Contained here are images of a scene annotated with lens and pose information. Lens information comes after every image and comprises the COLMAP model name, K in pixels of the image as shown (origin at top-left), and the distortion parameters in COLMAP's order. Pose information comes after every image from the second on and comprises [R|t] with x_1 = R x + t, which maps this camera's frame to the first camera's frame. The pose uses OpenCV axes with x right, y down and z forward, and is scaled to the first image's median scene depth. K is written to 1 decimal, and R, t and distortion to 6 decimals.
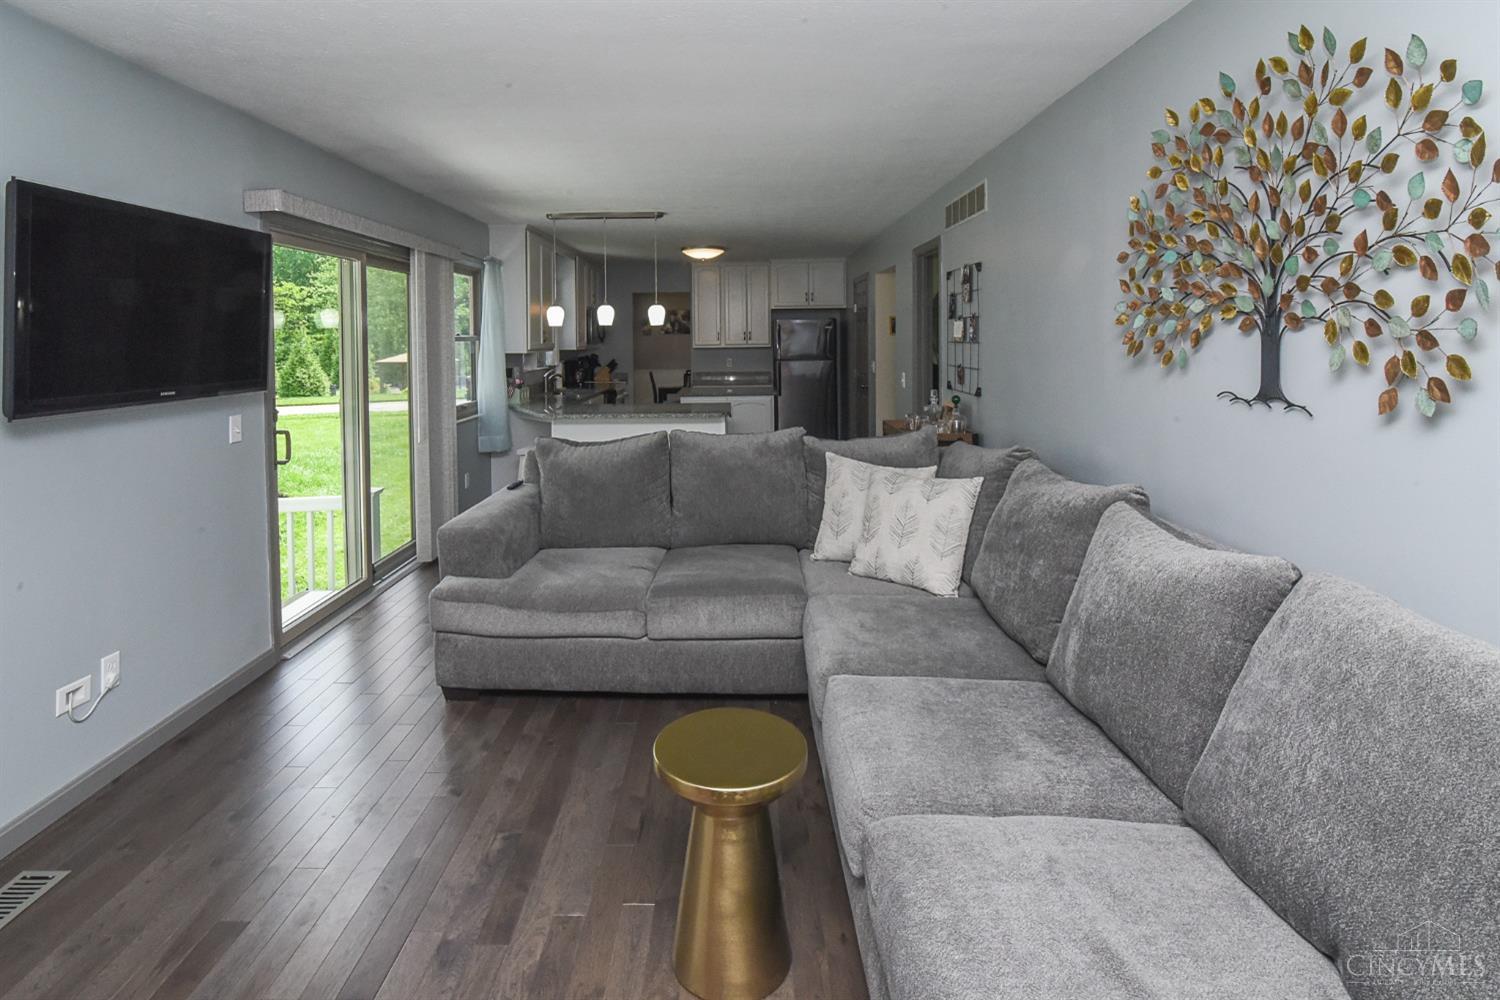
lens RADIAL K [[723.1, 0, 729.3], [0, 723.1, 357.9], [0, 0, 1]] dist [-0.015211, -0.000036]
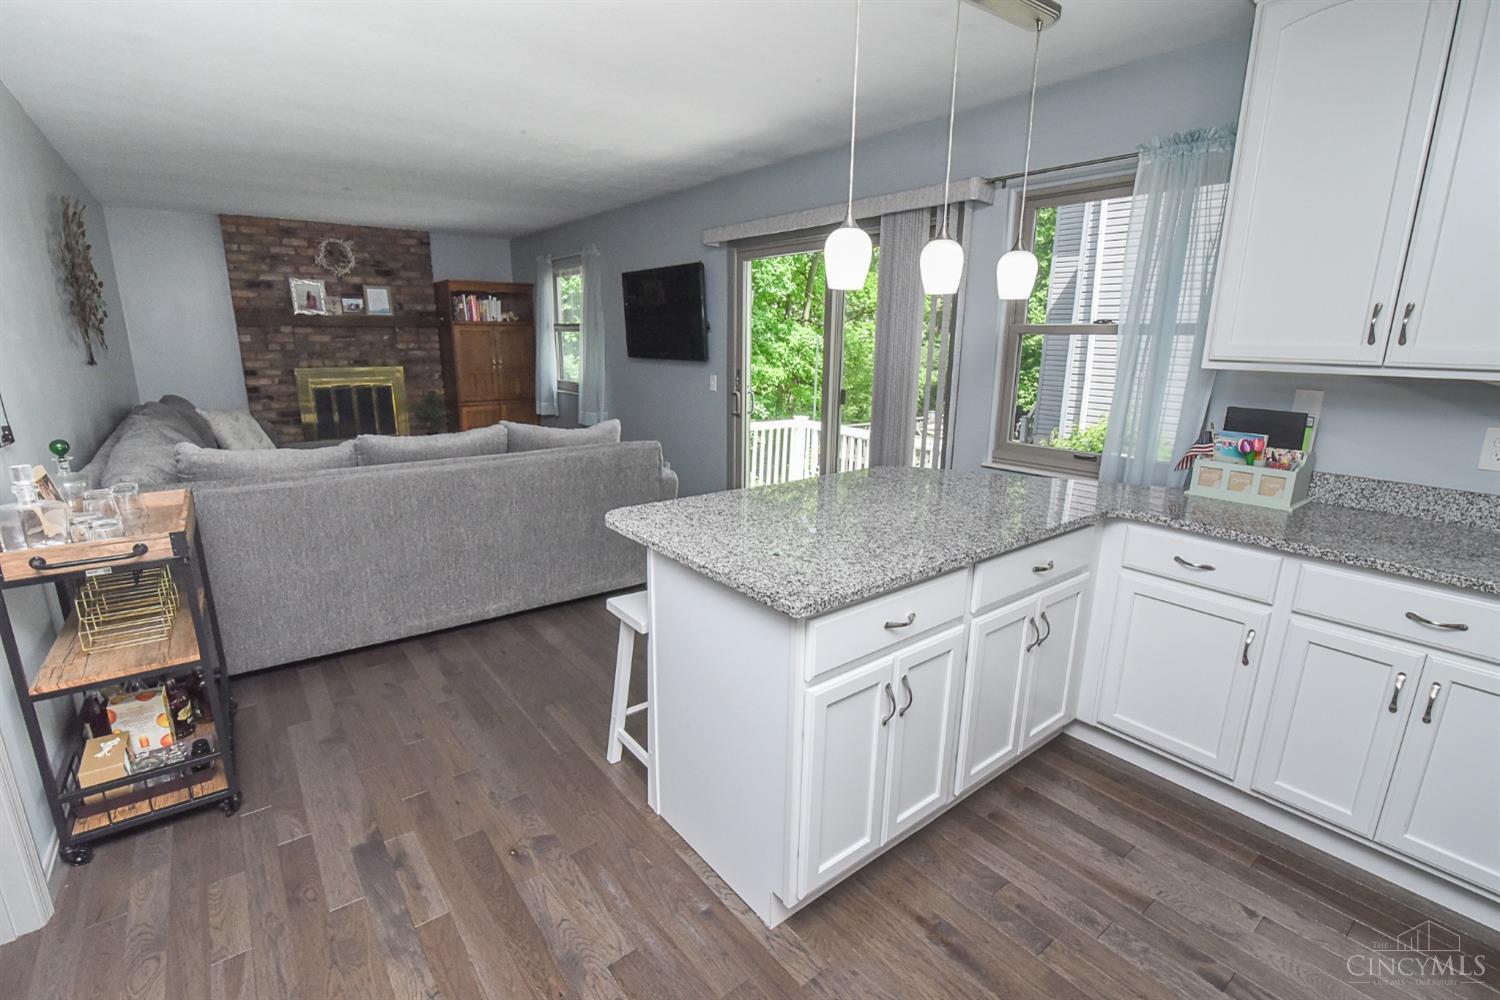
lens RADIAL K [[686.4, 0, 744.5], [0, 686.4, 508.8], [0, 0, 1]] dist [-0.018635, 0.000073]
pose [[-0.780857, 0.158247, -0.604334, 0.305128], [-0.016474, 0.961832, 0.273146, -0.061196], [0.624492, 0.223244, -0.748446, 2.329888]]
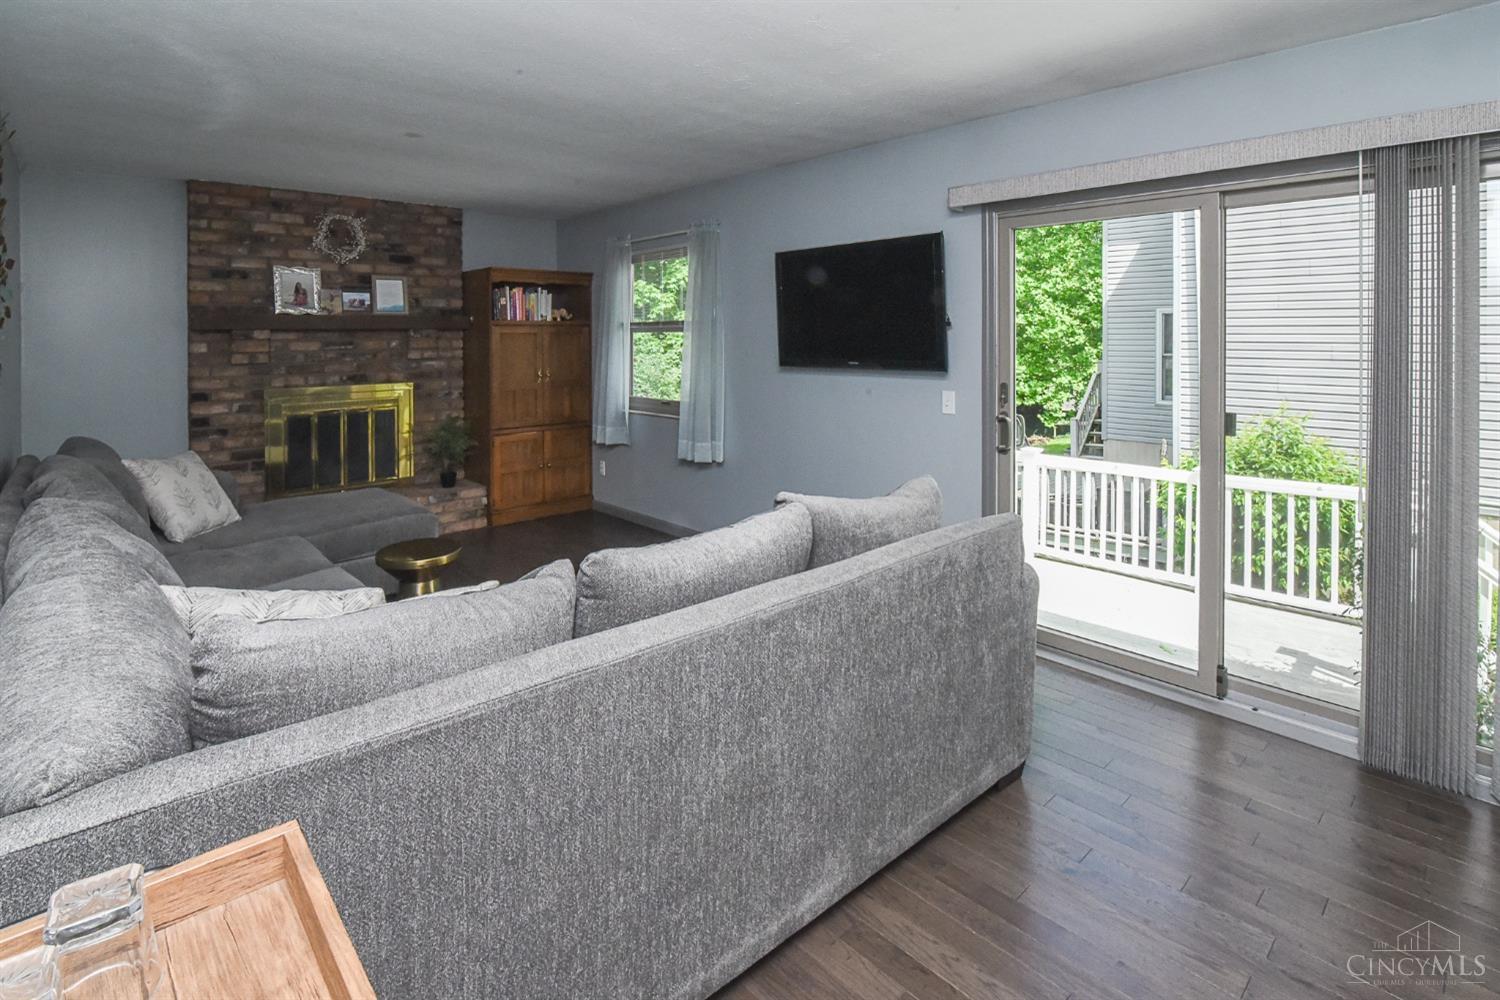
lens RADIAL K [[743.9, 0, 747.3], [0, 743.9, 334.8], [0, 0, 1]] dist [-0.016685, 0.000077]
pose [[-0.724795, 0.020400, -0.688663, 0.392454], [-0.001474, 0.999513, 0.031159, -0.049083], [0.688963, 0.023599, -0.724412, 1.643146]]
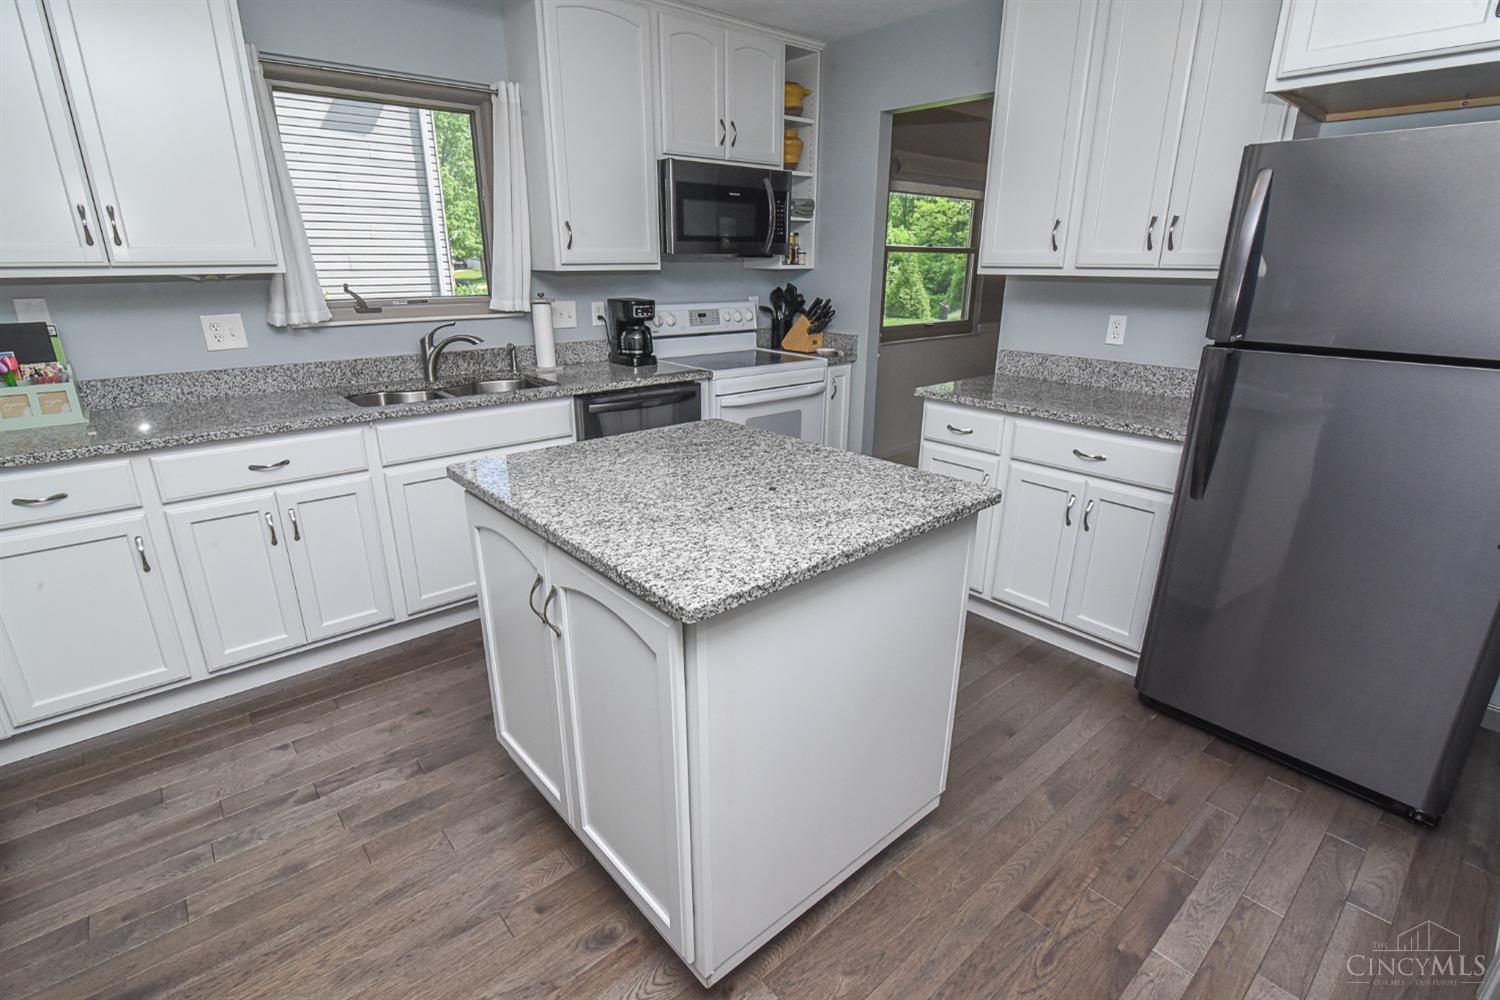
lens RADIAL K [[704.6, 0, 744.9], [0, 704.6, 507.3], [0, 0, 1]] dist [-0.019756, 0.000603]
pose [[0.663071, 0.257182, -0.702990, 0.403395], [-0.029418, 0.947354, 0.318833, -0.038752], [0.747978, -0.190728, 0.635729, 2.193265]]
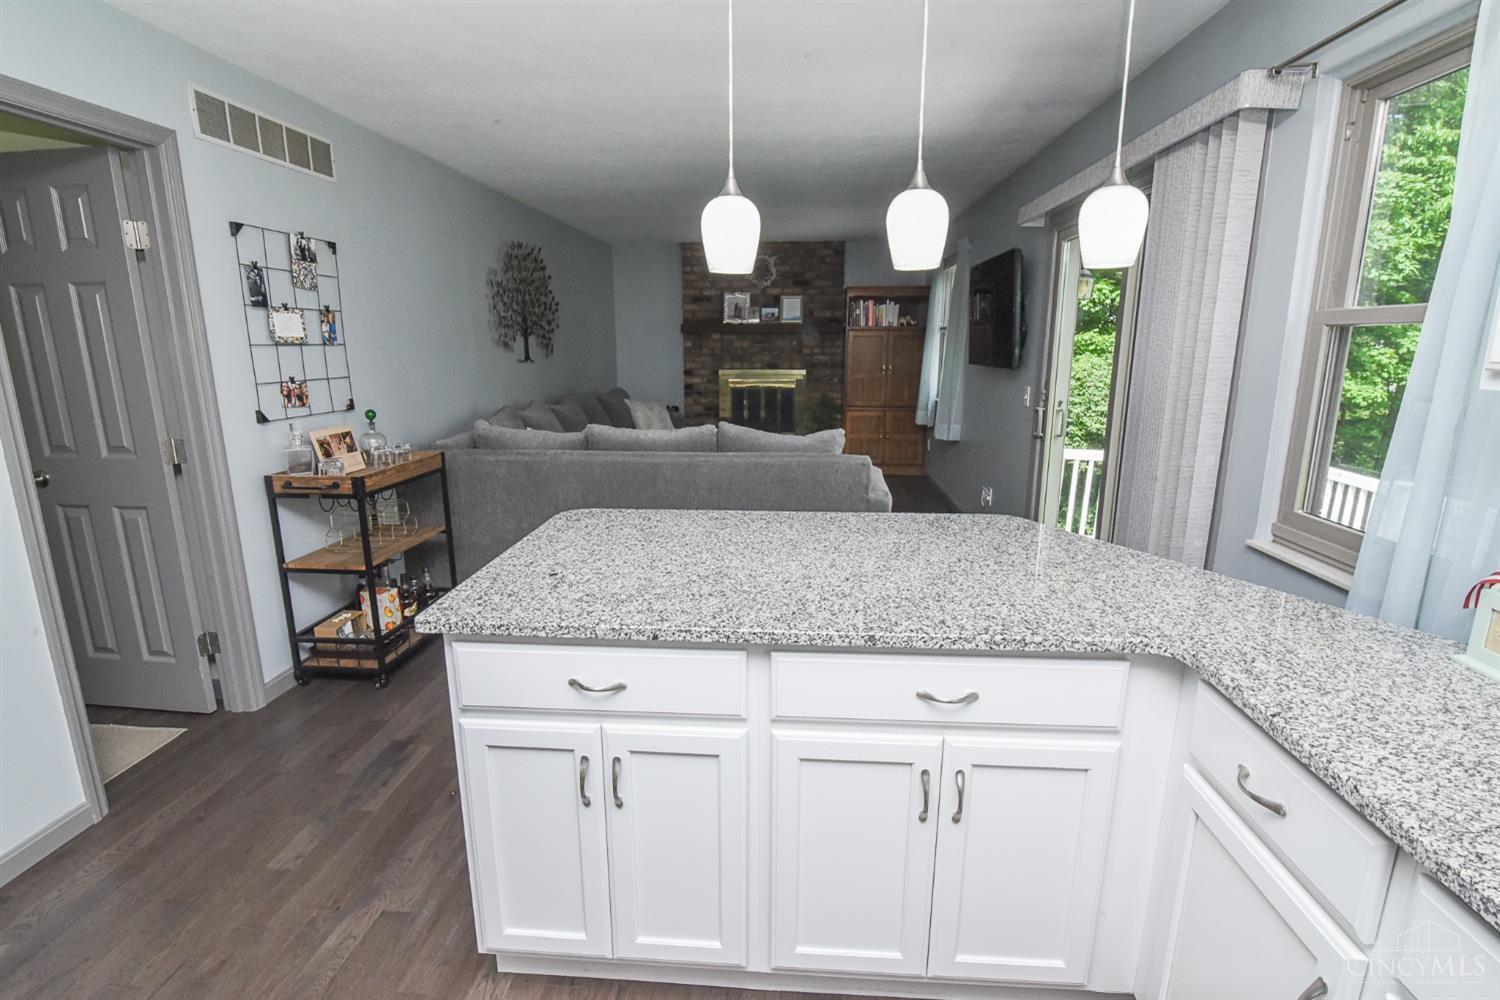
lens RADIAL K [[726.1, 0, 742.7], [0, 726.1, 505.7], [0, 0, 1]] dist [-0.011127, 0.000120]
pose [[-0.997525, -0.000485, 0.070306, -0.224823], [0.016985, 0.968694, 0.247676, -0.052302], [-0.068225, 0.248257, -0.966289, 2.431045]]
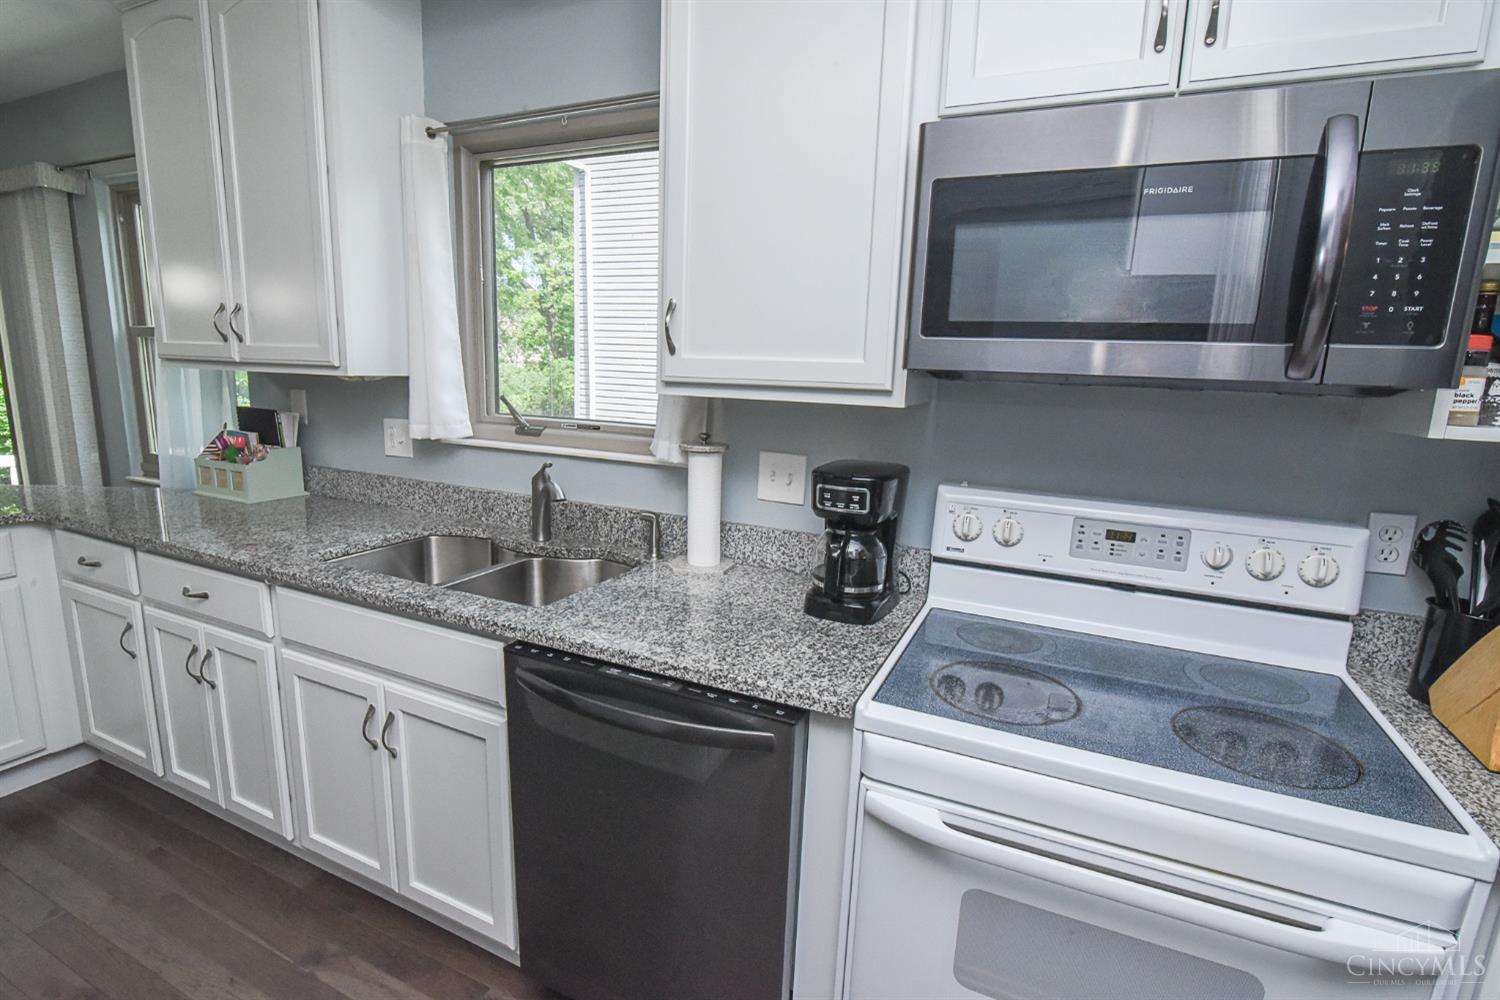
lens RADIAL K [[714.9, 0, 747.4], [0, 714.9, 506.2], [0, 0, 1]] dist [-0.019311, 0.000197]
pose [[-0.411679, 0.171802, -0.894988, -0.093504], [-0.053765, 0.975781, 0.212042, -0.065272], [0.909741, 0.135412, -0.392472, 2.945512]]
